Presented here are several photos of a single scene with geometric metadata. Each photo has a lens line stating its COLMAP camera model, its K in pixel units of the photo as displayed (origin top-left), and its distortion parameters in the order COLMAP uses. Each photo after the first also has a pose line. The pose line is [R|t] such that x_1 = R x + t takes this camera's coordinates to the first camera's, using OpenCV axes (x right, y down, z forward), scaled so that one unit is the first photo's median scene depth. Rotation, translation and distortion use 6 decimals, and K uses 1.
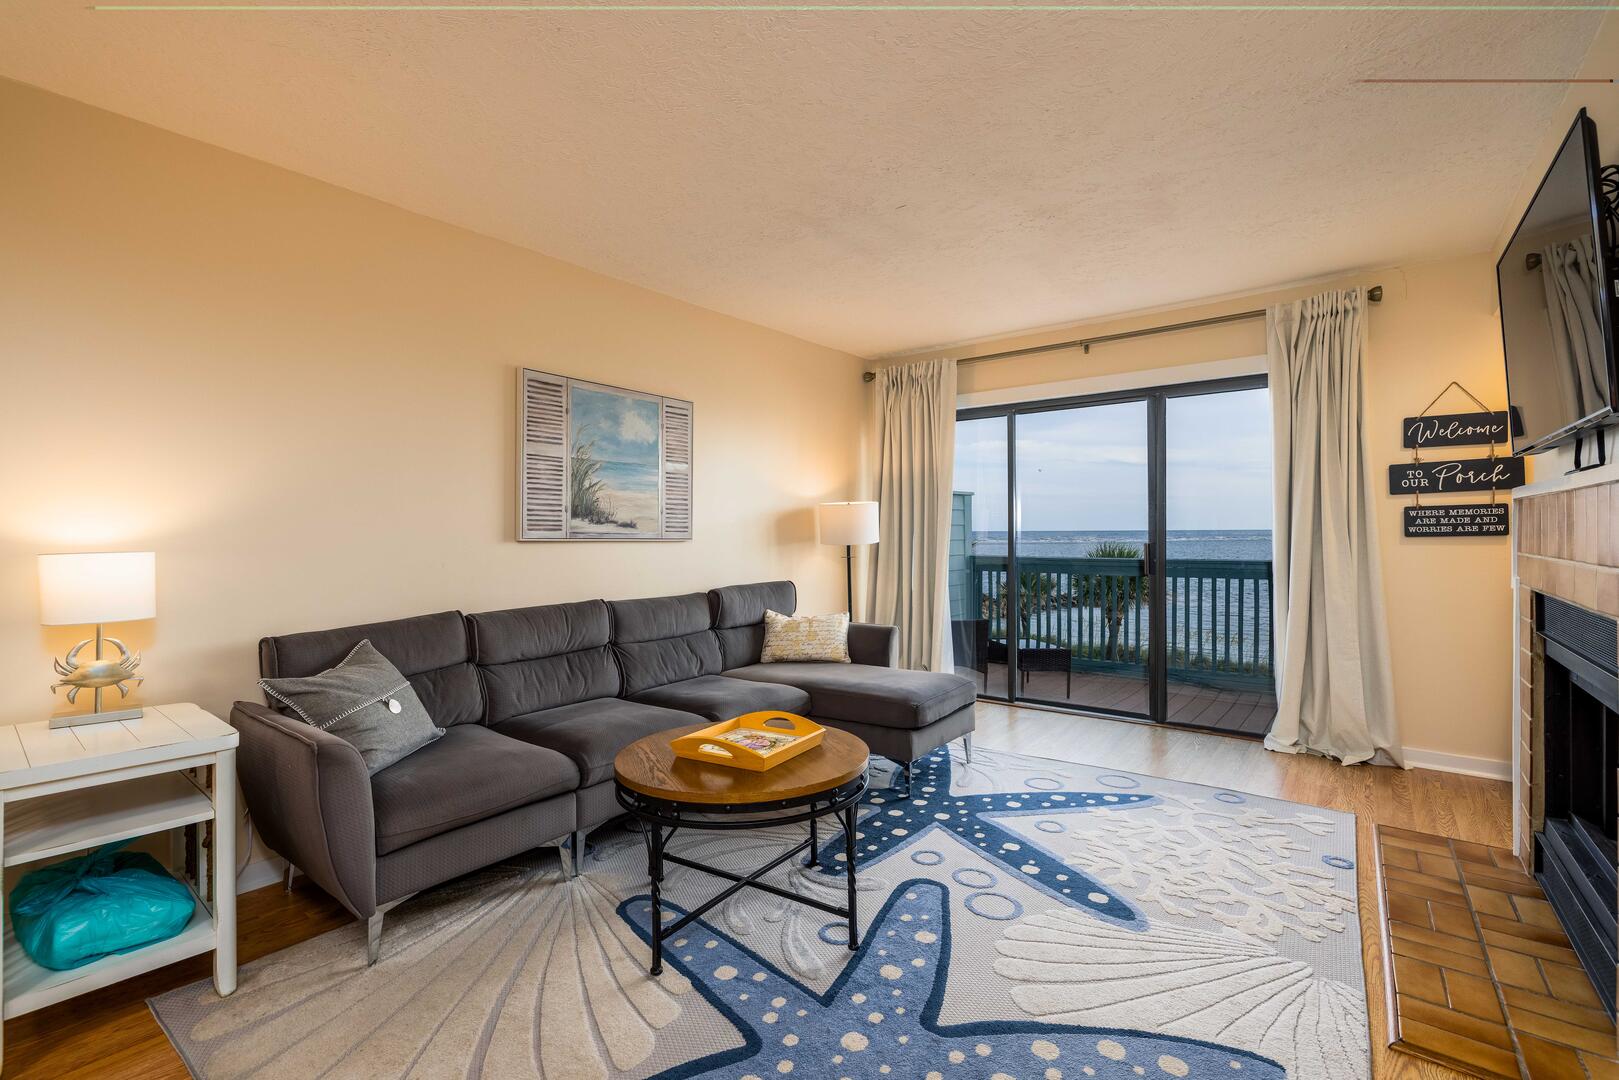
lens RADIAL K [[711.5, 0, 809.5], [0, 711.5, 540.0], [0, 0, 1]] dist [0.000783, 0.000126]
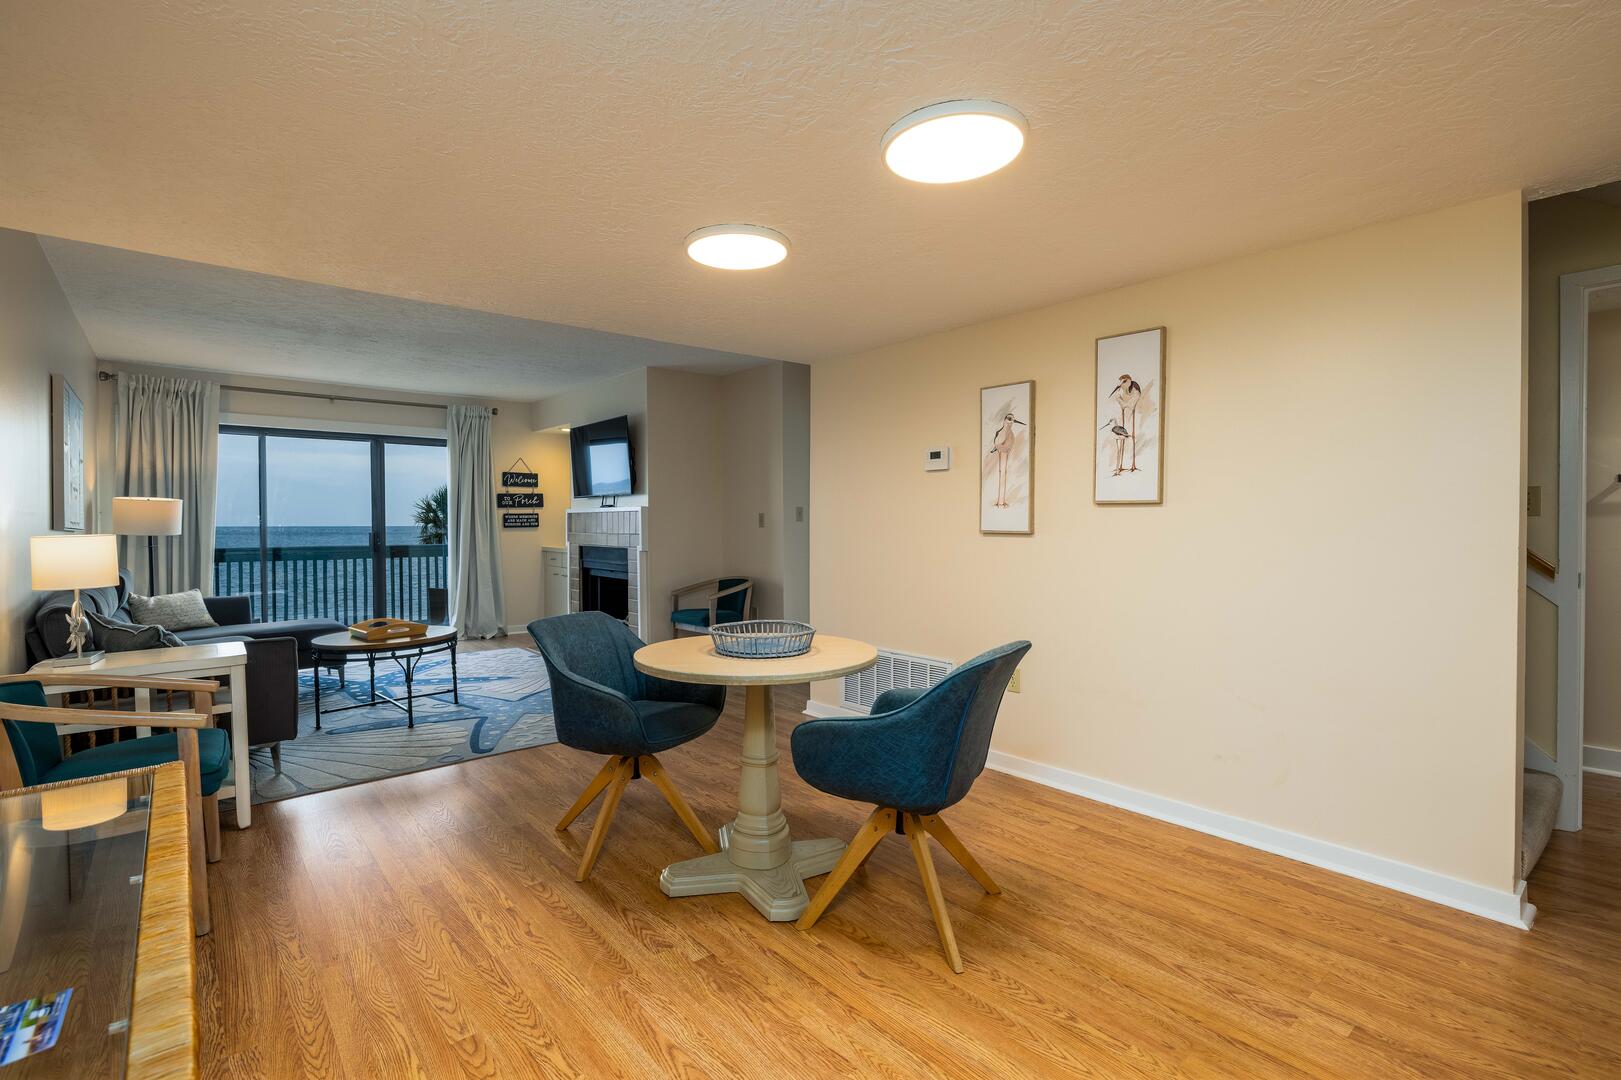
lens RADIAL K [[747.3, 0, 801.6], [0, 747.3, 535.5], [0, 0, 1]] dist [-0.003838, -0.000156]
pose [[0.208647, -0.007338, 0.977964, -1.158516], [0.014834, 0.999881, 0.004338, 0.022189], [-0.977879, 0.013602, 0.208731, -0.335358]]
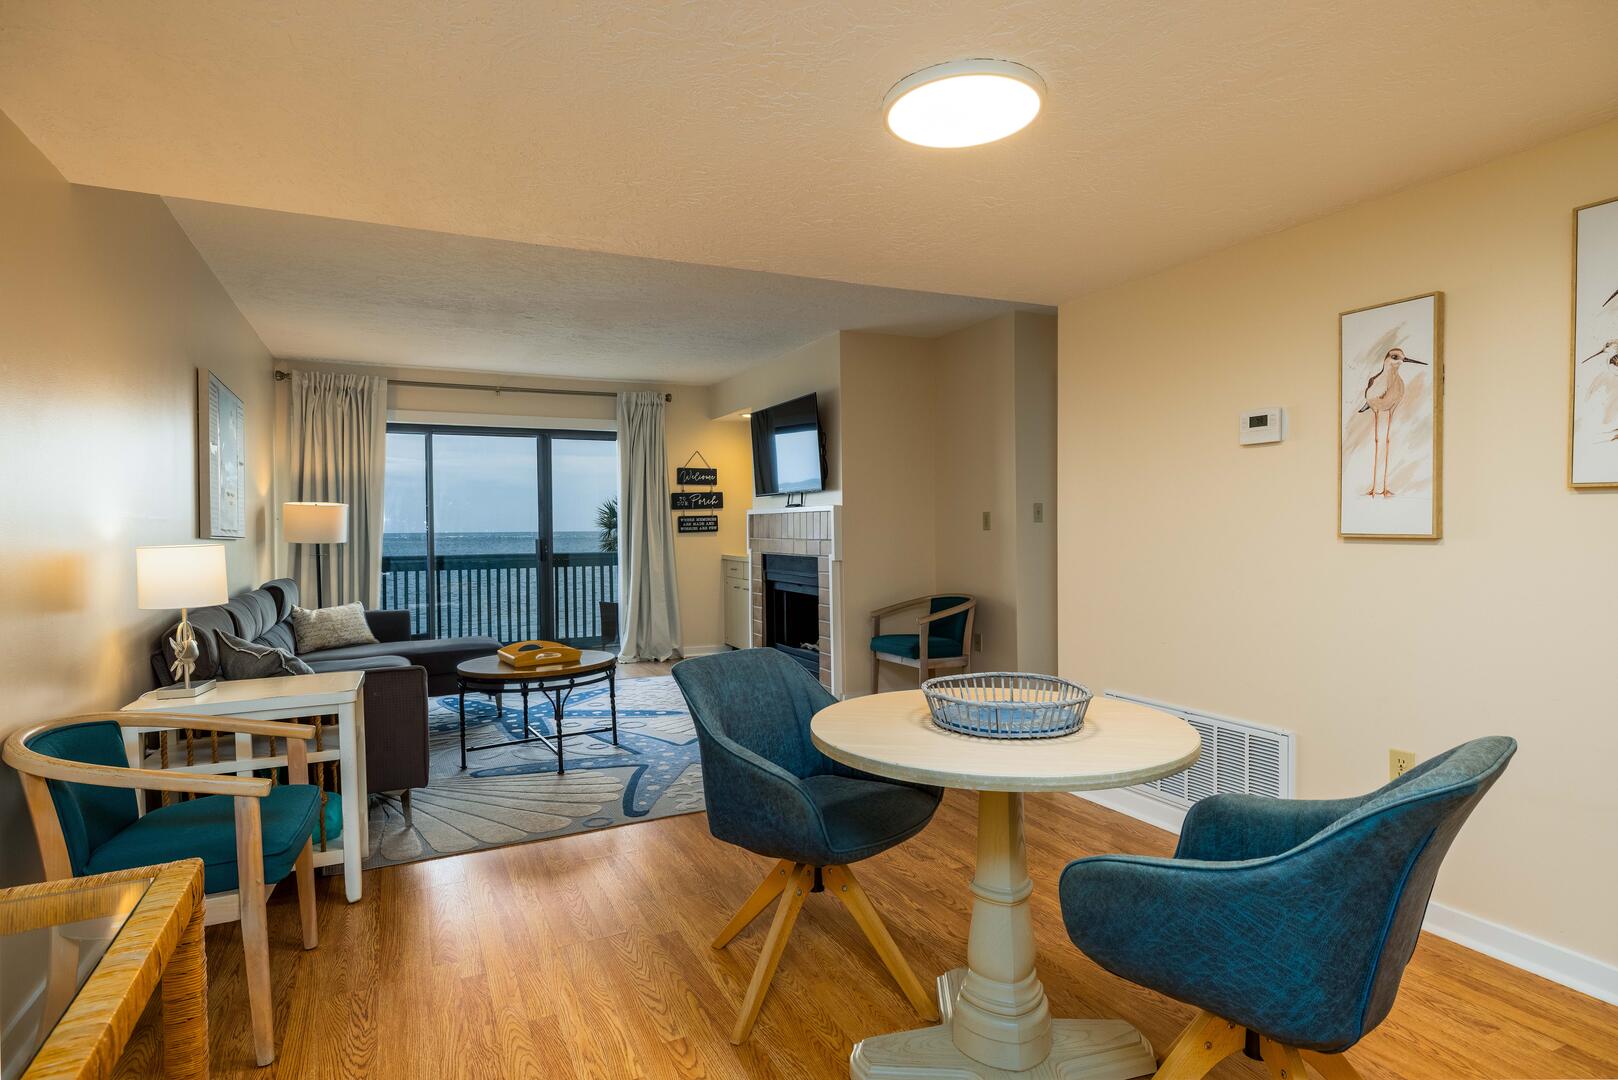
lens RADIAL K [[856.9, 0, 809.0], [0, 856.9, 540.0], [0, 0, 1]] dist [-0.005804, -0.000968]
pose [[0.442310, -0.009018, 0.896817, -0.989221], [0.019124, 0.999817, 0.000622, 0.019287], [-0.896658, 0.016875, 0.442401, -0.273270]]
